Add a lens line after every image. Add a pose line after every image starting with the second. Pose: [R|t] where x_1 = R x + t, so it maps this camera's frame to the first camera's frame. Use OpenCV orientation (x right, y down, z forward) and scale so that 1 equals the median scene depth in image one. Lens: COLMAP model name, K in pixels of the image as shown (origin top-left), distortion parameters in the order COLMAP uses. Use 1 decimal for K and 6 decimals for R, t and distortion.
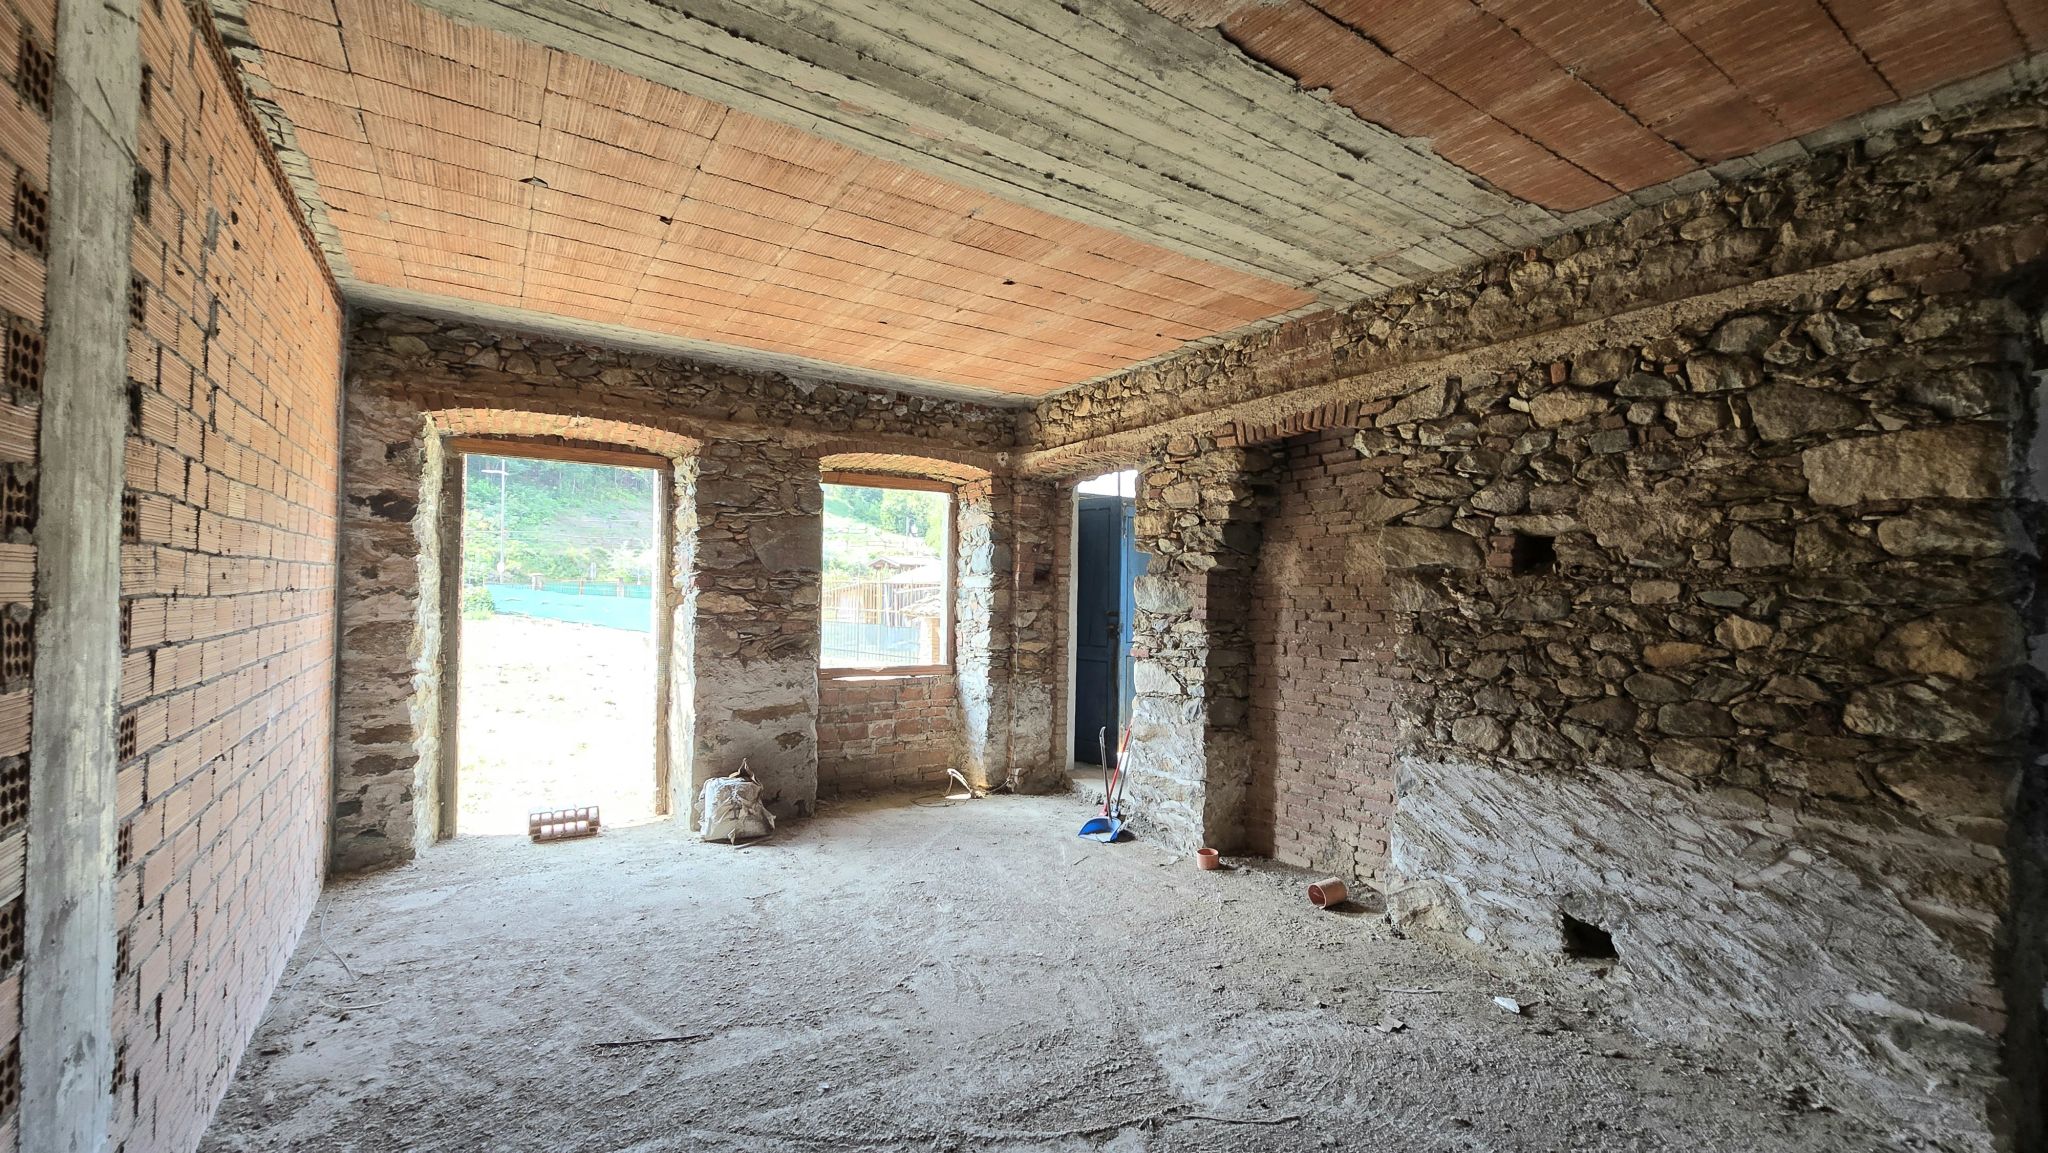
lens RADIAL K [[832.4, 0, 1038.2], [0, 832.4, 584.7], [0, 0, 1]] dist [-0.007091, -0.000024]
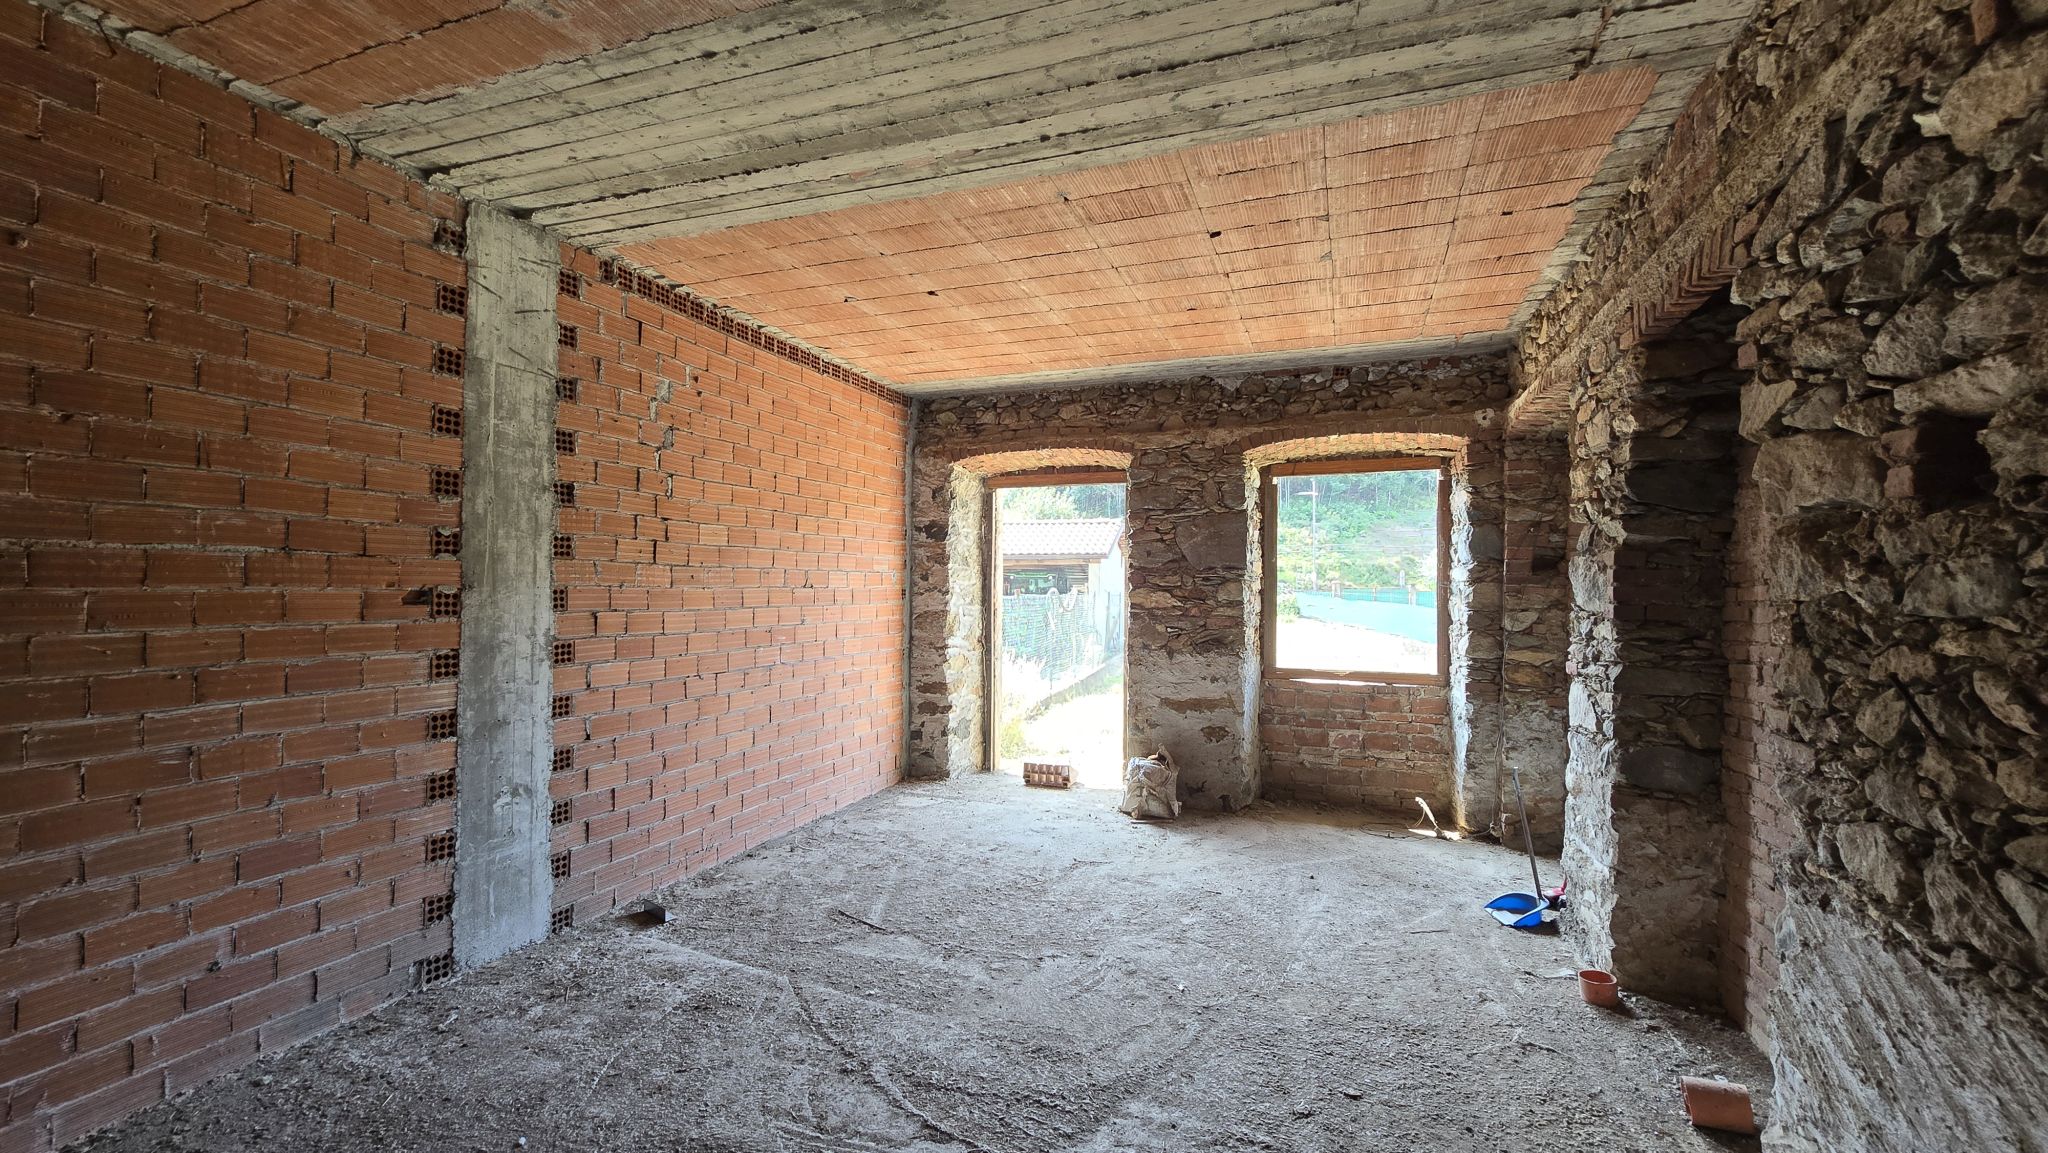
lens RADIAL K [[832.4, 0, 1038.2], [0, 832.4, 584.7], [0, 0, 1]] dist [-0.007091, -0.000024]
pose [[0.591291, -0.017317, -0.806273, 0.457556], [0.010050, 0.999850, -0.014104, 0.019437], [0.806396, 0.000237, 0.591376, 0.257322]]
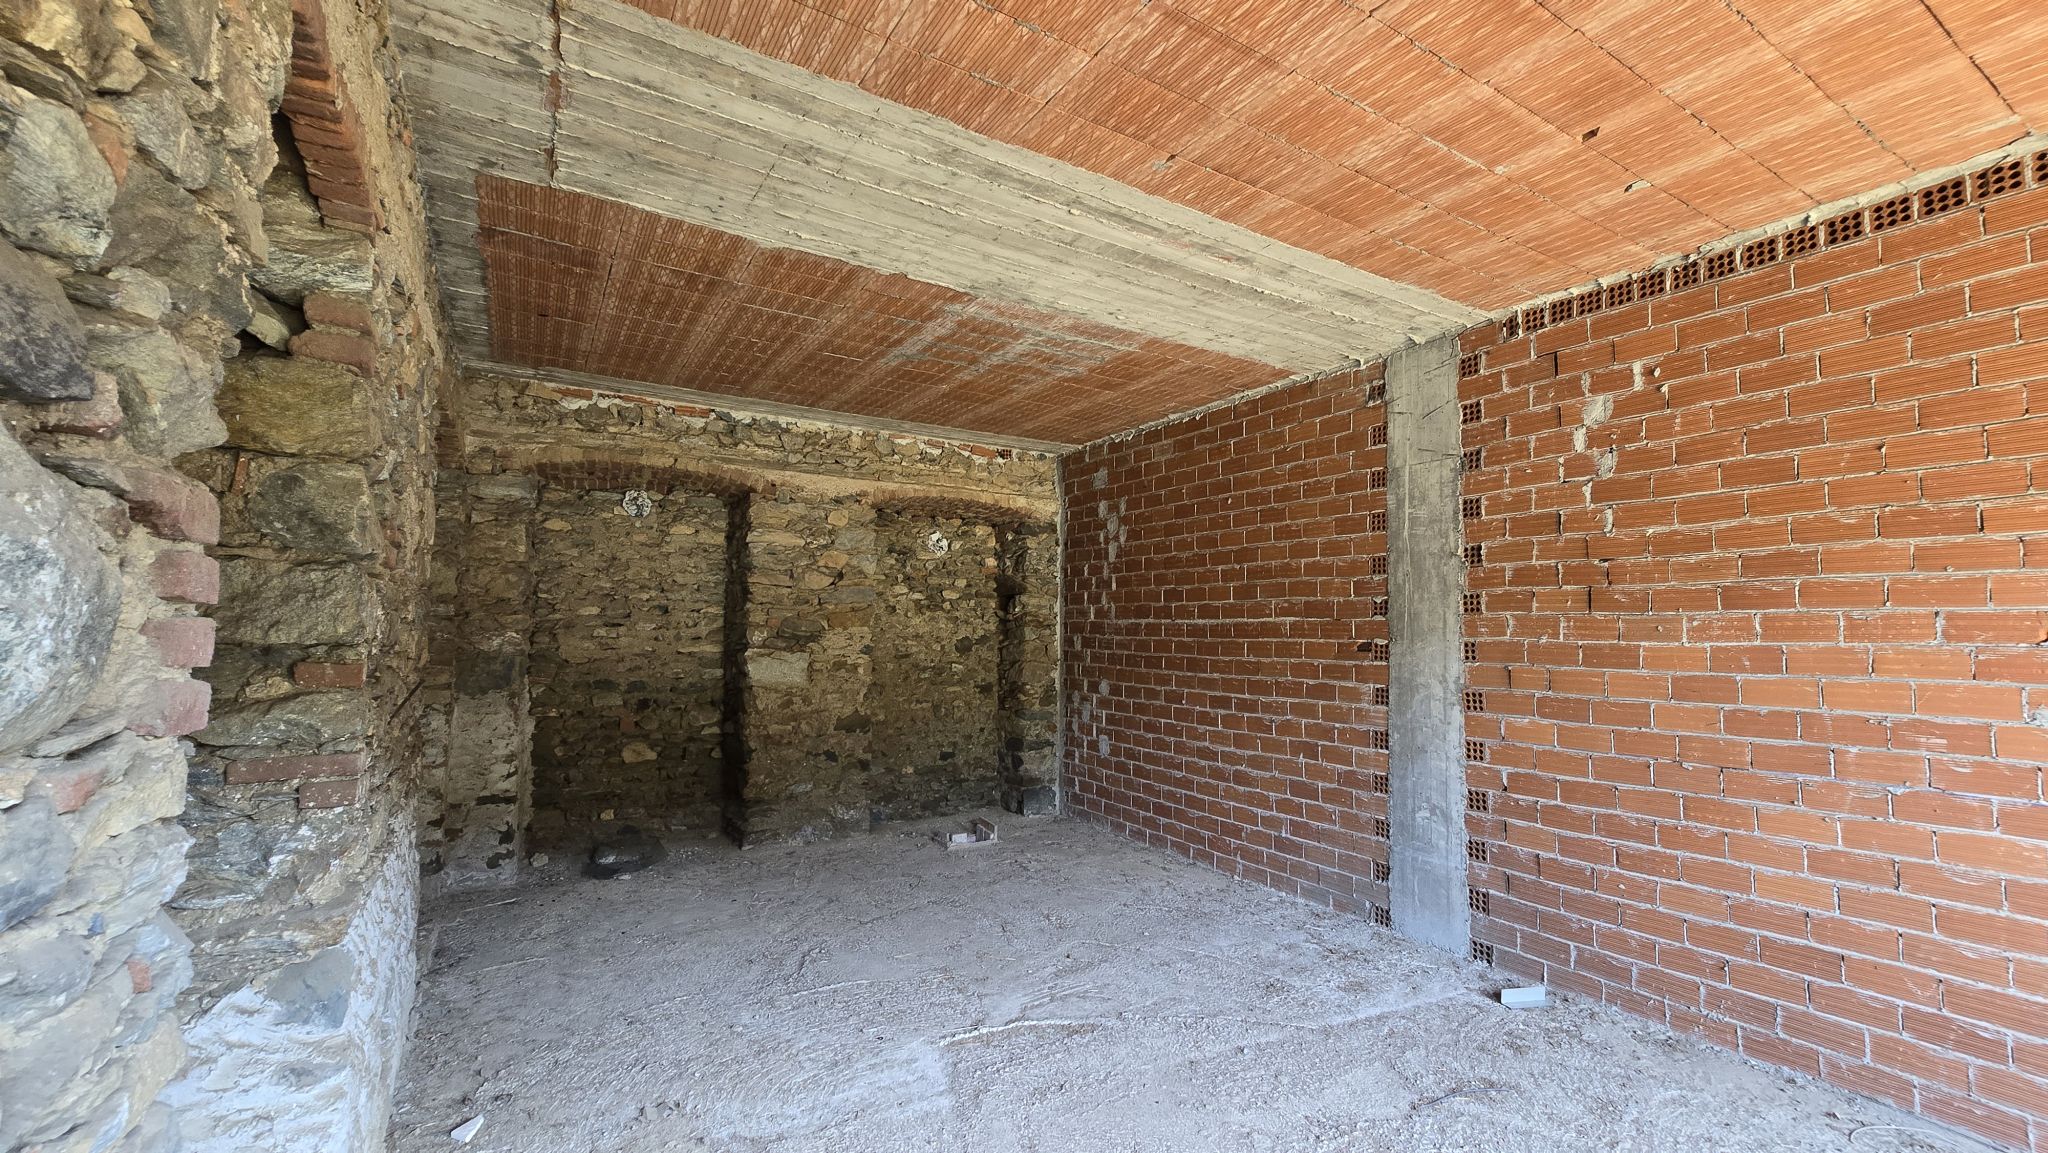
lens RADIAL K [[832.4, 0, 1038.2], [0, 832.4, 584.7], [0, 0, 1]] dist [-0.007091, -0.000024]
pose [[-0.999039, -0.023724, 0.036854, 0.005640], [-0.026060, 0.997593, -0.064258, 0.015527], [-0.035241, -0.065157, -0.997253, 1.180062]]
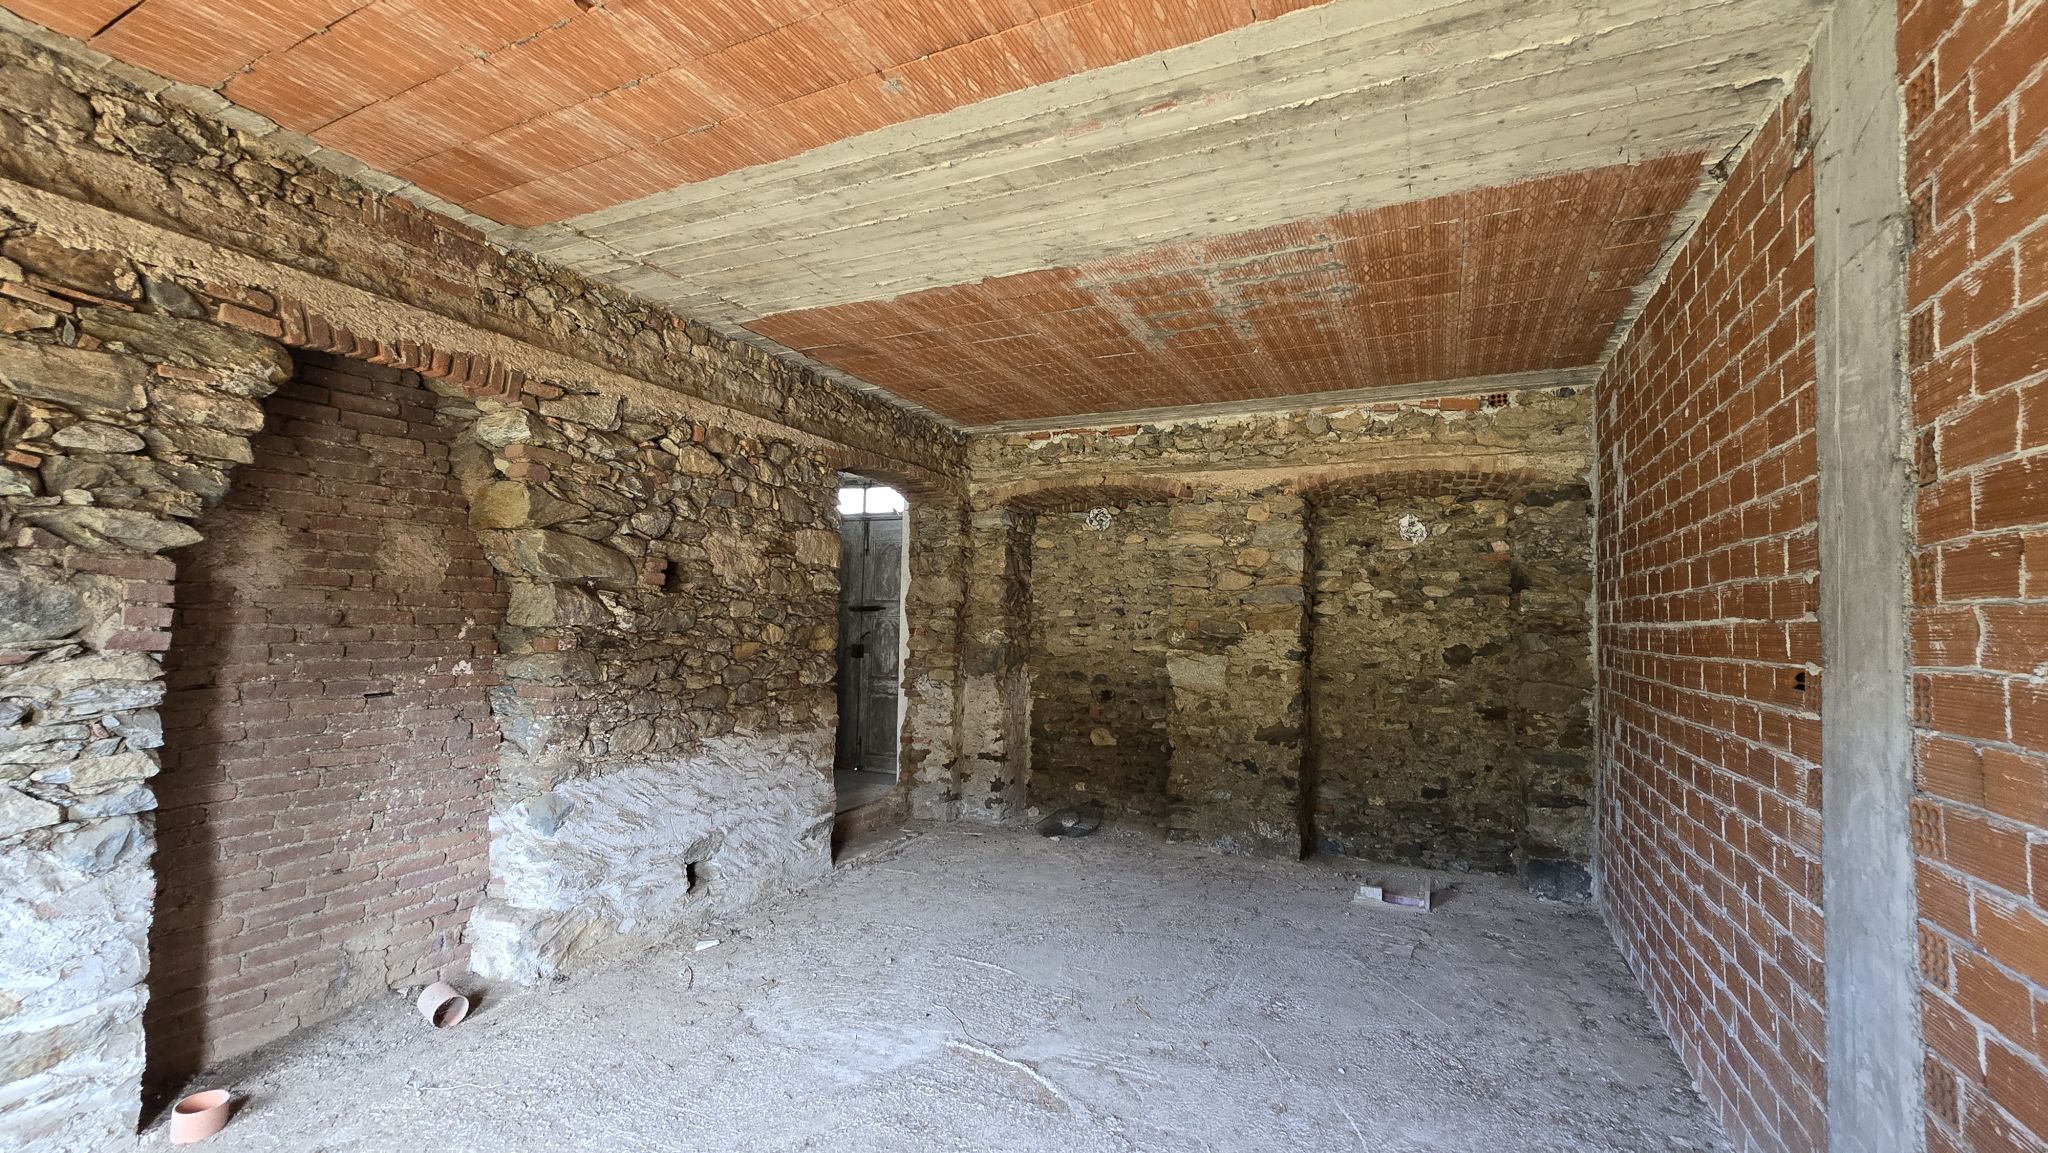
lens RADIAL K [[832.4, 0, 1038.2], [0, 832.4, 584.7], [0, 0, 1]] dist [-0.007091, -0.000024]
pose [[-0.511041, 0.009734, 0.859501, -0.487770], [-0.040938, 0.998526, -0.035649, -0.001706], [-0.858581, -0.053405, -0.509889, 0.806950]]
